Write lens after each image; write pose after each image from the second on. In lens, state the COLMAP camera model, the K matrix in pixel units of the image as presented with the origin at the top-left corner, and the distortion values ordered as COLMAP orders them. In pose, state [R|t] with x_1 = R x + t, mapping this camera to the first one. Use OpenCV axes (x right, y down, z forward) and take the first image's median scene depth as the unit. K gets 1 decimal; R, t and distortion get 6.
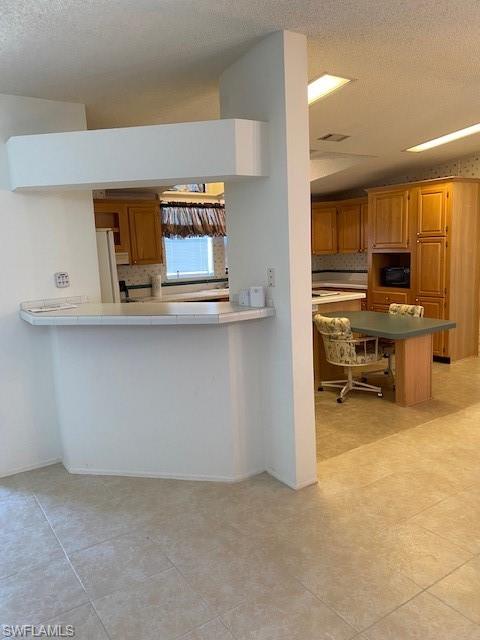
lens RADIAL K [[487.7, 0, 245.1], [0, 487.7, 318.5], [0, 0, 1]] dist [0.032160, -0.057849]
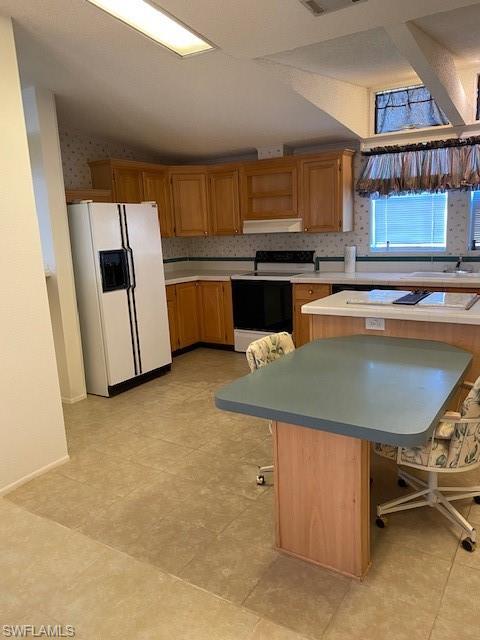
lens RADIAL K [[487.7, 0, 243.0], [0, 487.7, 321.7], [0, 0, 1]] dist [0.032160, -0.057849]
pose [[0.396128, 0.200559, -0.896024, 0.535107], [-0.107353, 0.979277, 0.171733, -0.095320], [0.911898, 0.028162, 0.409450, 0.572189]]
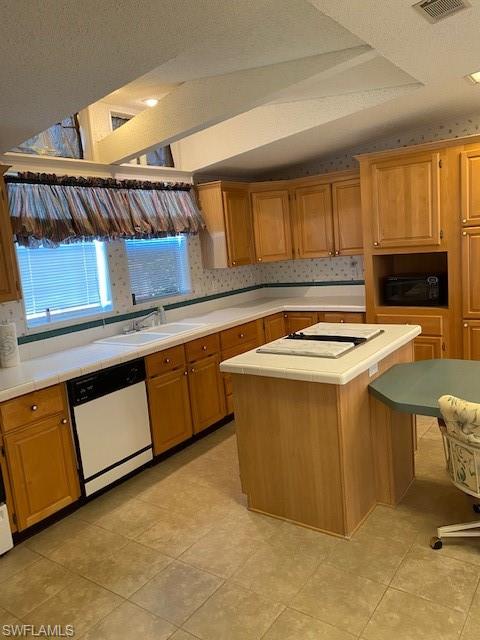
lens RADIAL K [[487.7, 0, 241.1], [0, 487.7, 317.4], [0, 0, 1]] dist [0.032160, -0.057849]
pose [[0.937995, -0.092652, 0.334037, -0.137789], [0.097937, 0.995192, 0.001025, -0.079658], [-0.332526, 0.031753, 0.942559, 0.513739]]
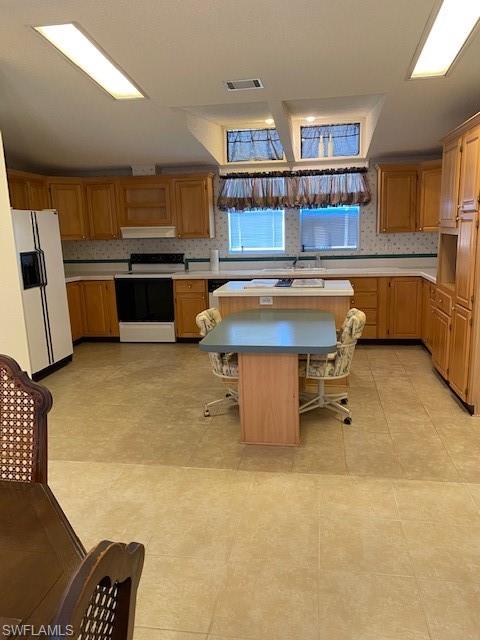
lens RADIAL K [[487.7, 0, 244.8], [0, 487.7, 321.3], [0, 0, 1]] dist [0.032160, -0.057849]
pose [[0.728773, 0.150230, -0.668072, 0.606187], [-0.101060, 0.988550, 0.112054, -0.068171], [0.677257, -0.014147, 0.735611, 0.340929]]
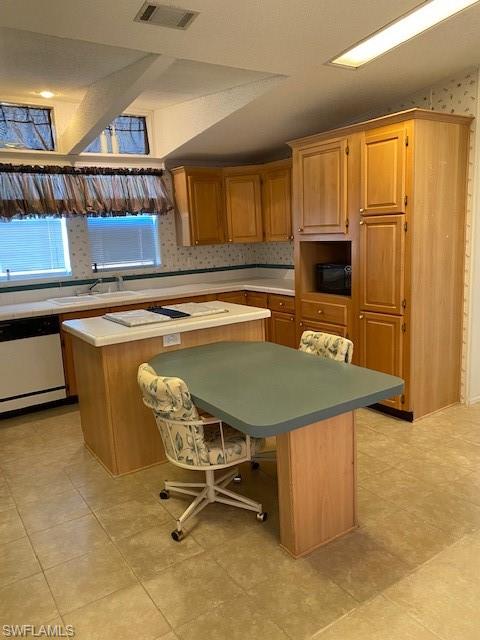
lens RADIAL K [[487.7, 0, 244.4], [0, 487.7, 318.8], [0, 0, 1]] dist [0.032160, -0.057849]
pose [[0.999975, -0.007051, -0.000887, 0.208612], [0.007076, 0.999493, 0.031057, -0.057712], [0.000667, -0.031063, 0.999517, 0.388047]]
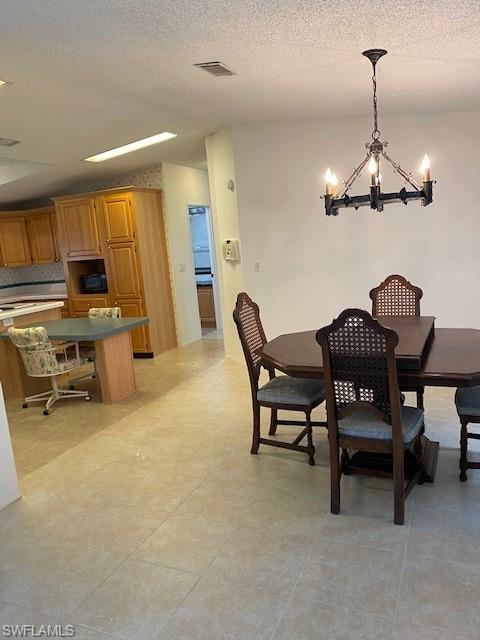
lens RADIAL K [[487.7, 0, 243.3], [0, 487.7, 318.6], [0, 0, 1]] dist [0.032160, -0.057849]
pose [[0.843166, -0.119111, 0.524293, 0.028589], [0.132469, 0.991113, 0.012130, 0.018464], [-0.521079, 0.059225, 0.851451, -0.030449]]
